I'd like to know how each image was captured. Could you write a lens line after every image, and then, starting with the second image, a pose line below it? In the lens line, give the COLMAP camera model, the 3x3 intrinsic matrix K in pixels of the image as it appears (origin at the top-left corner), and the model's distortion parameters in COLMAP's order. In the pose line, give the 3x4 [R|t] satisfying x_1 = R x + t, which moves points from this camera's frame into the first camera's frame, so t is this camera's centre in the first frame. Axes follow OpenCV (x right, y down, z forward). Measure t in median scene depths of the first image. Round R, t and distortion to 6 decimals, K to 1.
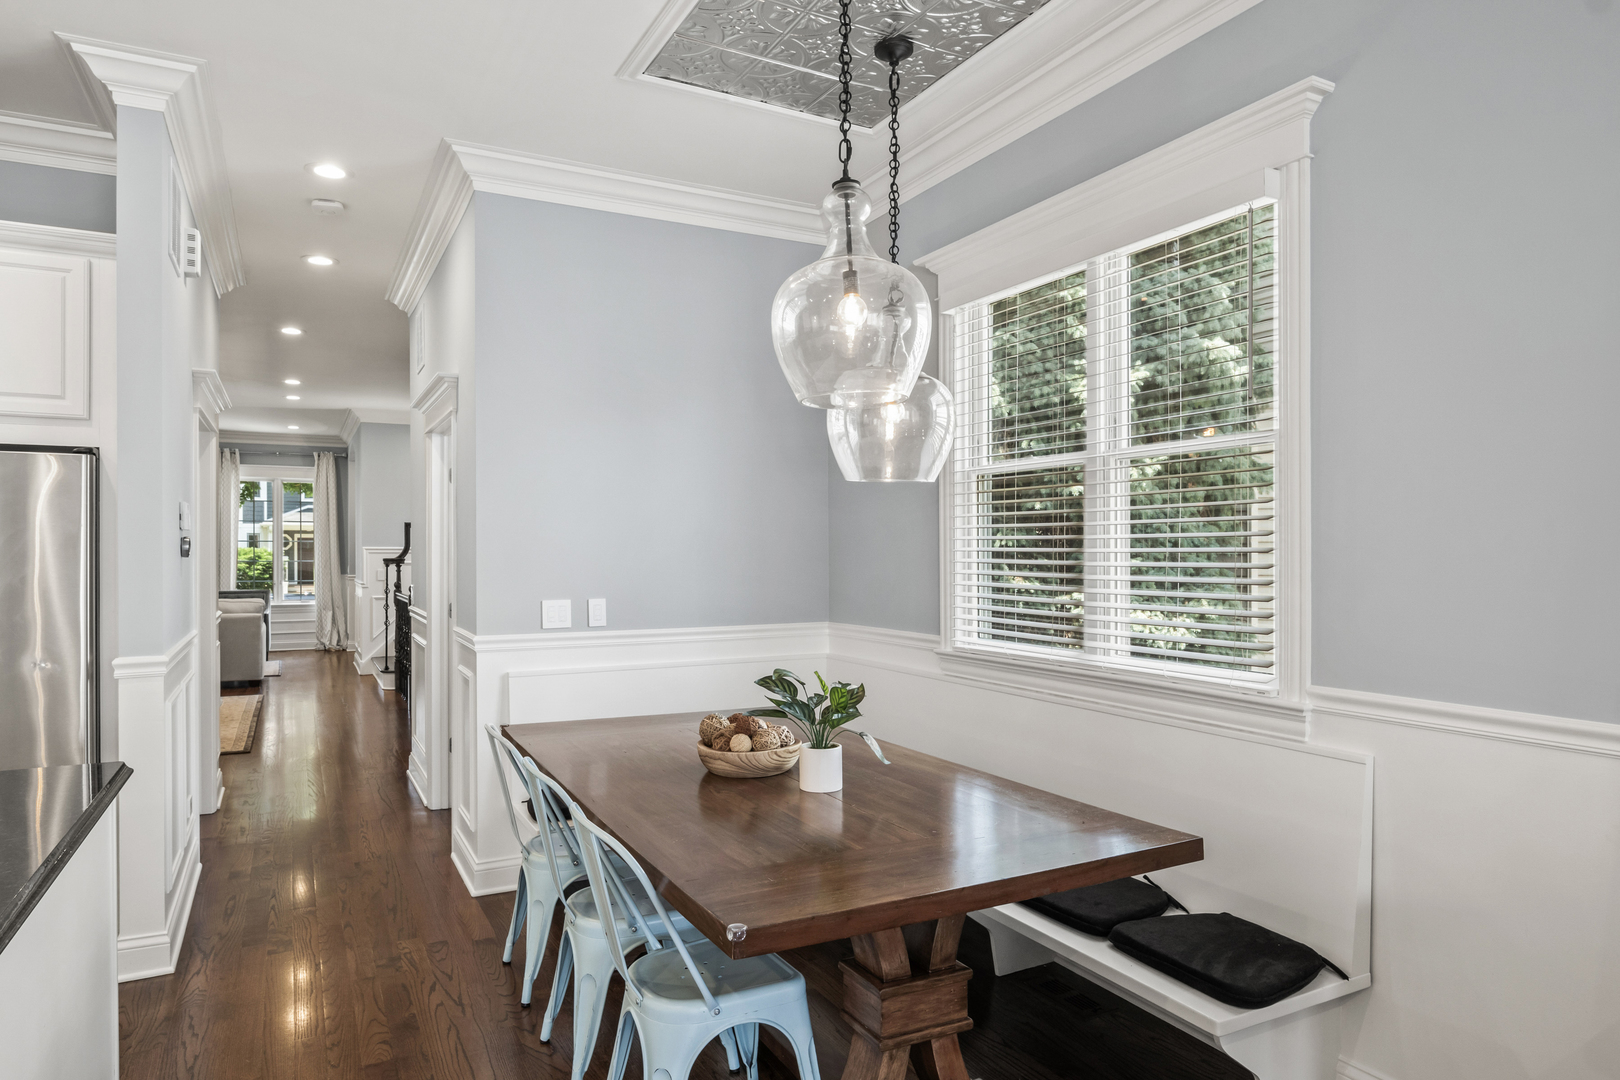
lens RADIAL K [[989.2, 0, 812.7], [0, 989.2, 560.9], [0, 0, 1]] dist [-0.006023, -0.003574]
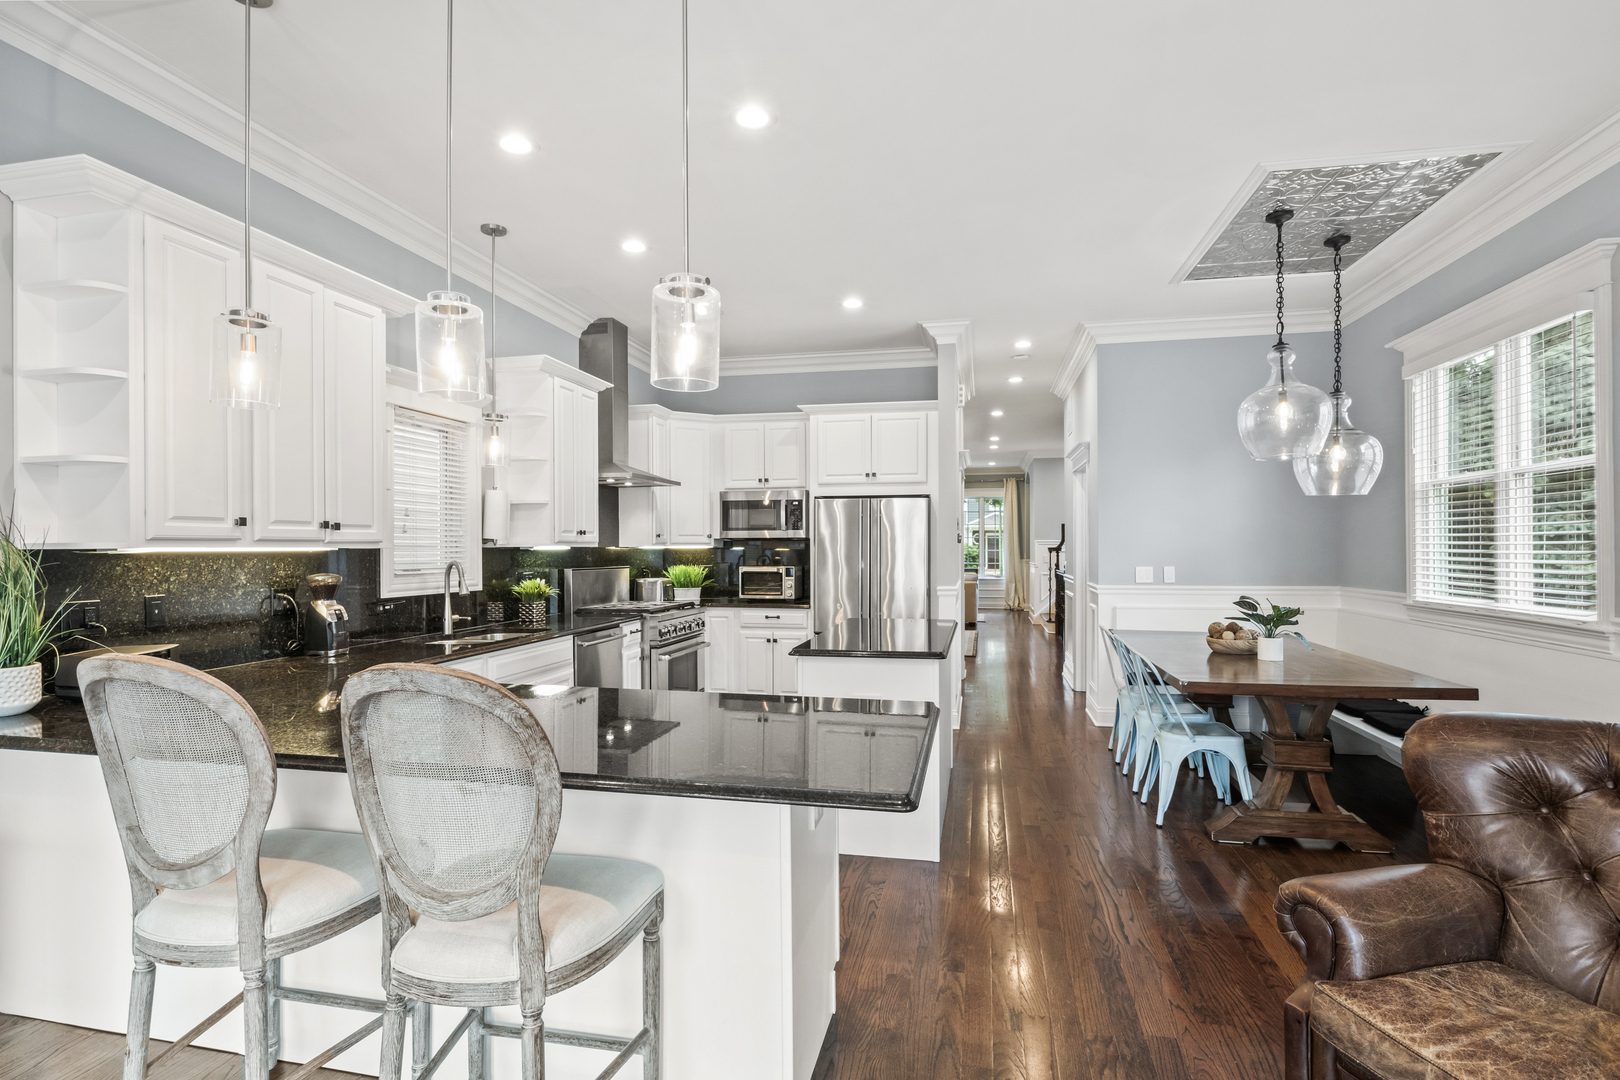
lens RADIAL K [[811.4, 0, 809.6], [0, 811.4, 542.8], [0, 0, 1]] dist [-0.006182, -0.002016]
pose [[0.768790, -0.004792, -0.639484, 0.219389], [-0.003631, 0.999923, -0.011858, 0.017433], [0.639491, 0.011439, 0.768713, -0.522677]]
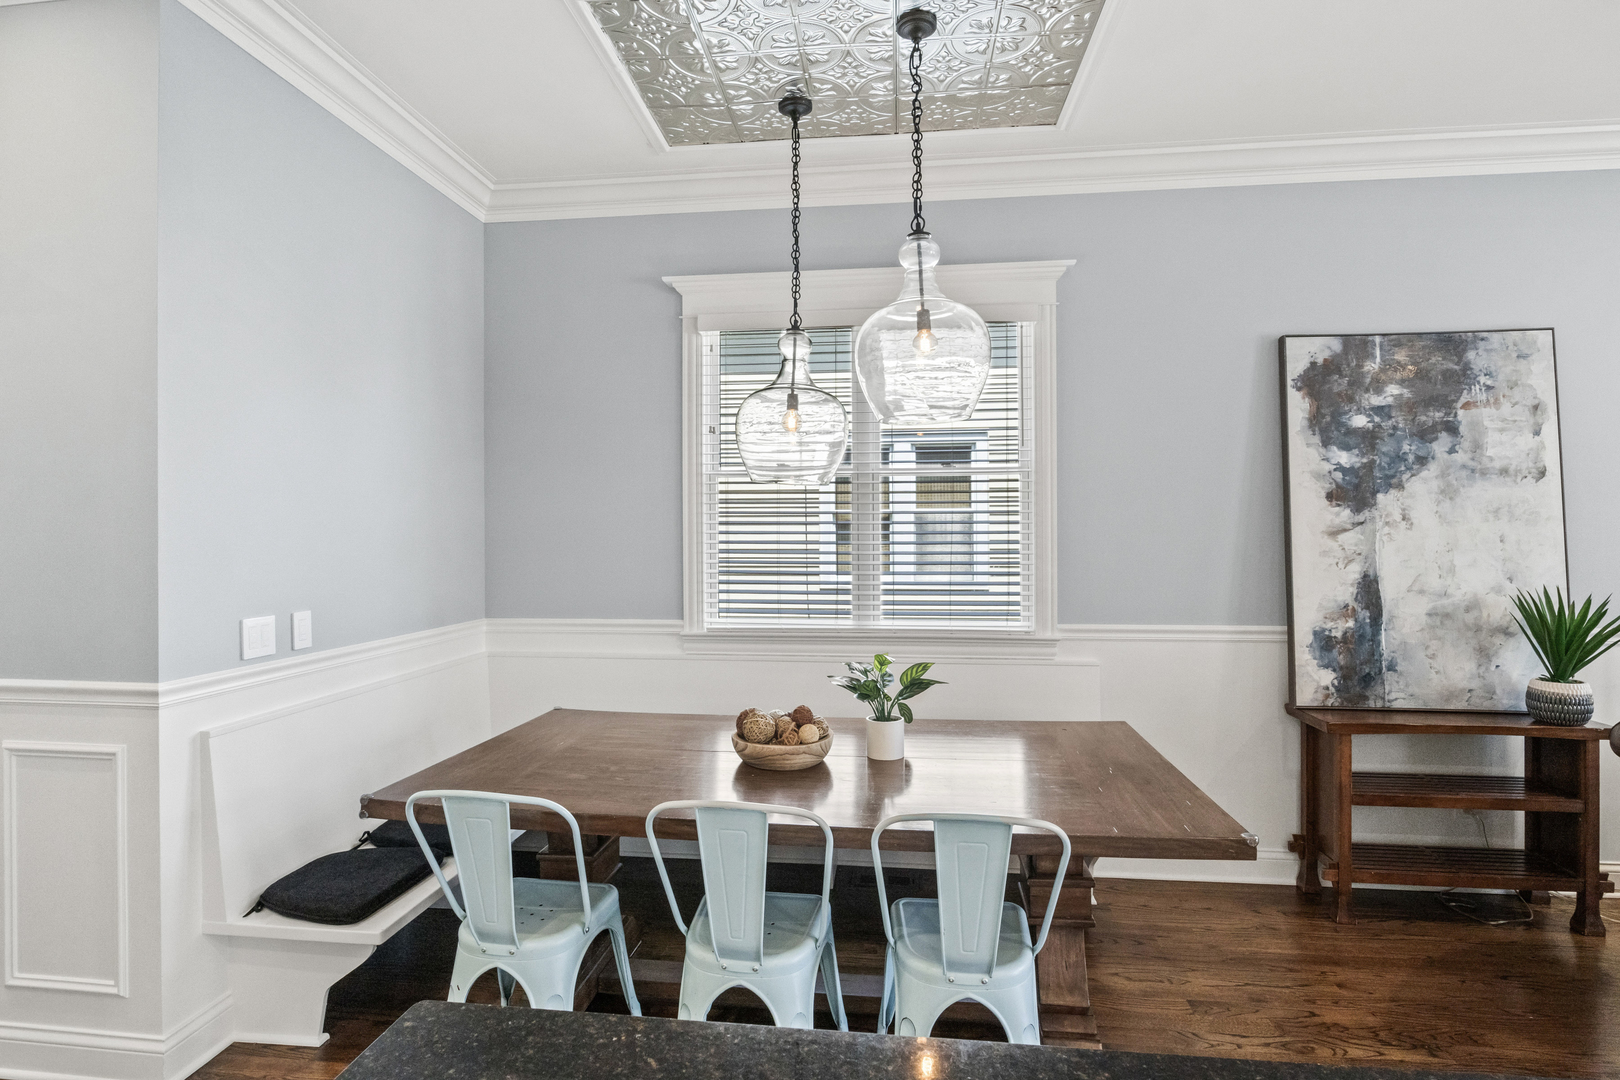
lens RADIAL K [[811.4, 0, 812.2], [0, 811.4, 541.4], [0, 0, 1]] dist [-0.006182, -0.002016]
pose [[0.567665, -0.006551, 0.823233, -0.547714], [0.010605, 0.999944, 0.000645, -0.011871], [-0.823191, 0.008364, 0.567703, 0.365115]]
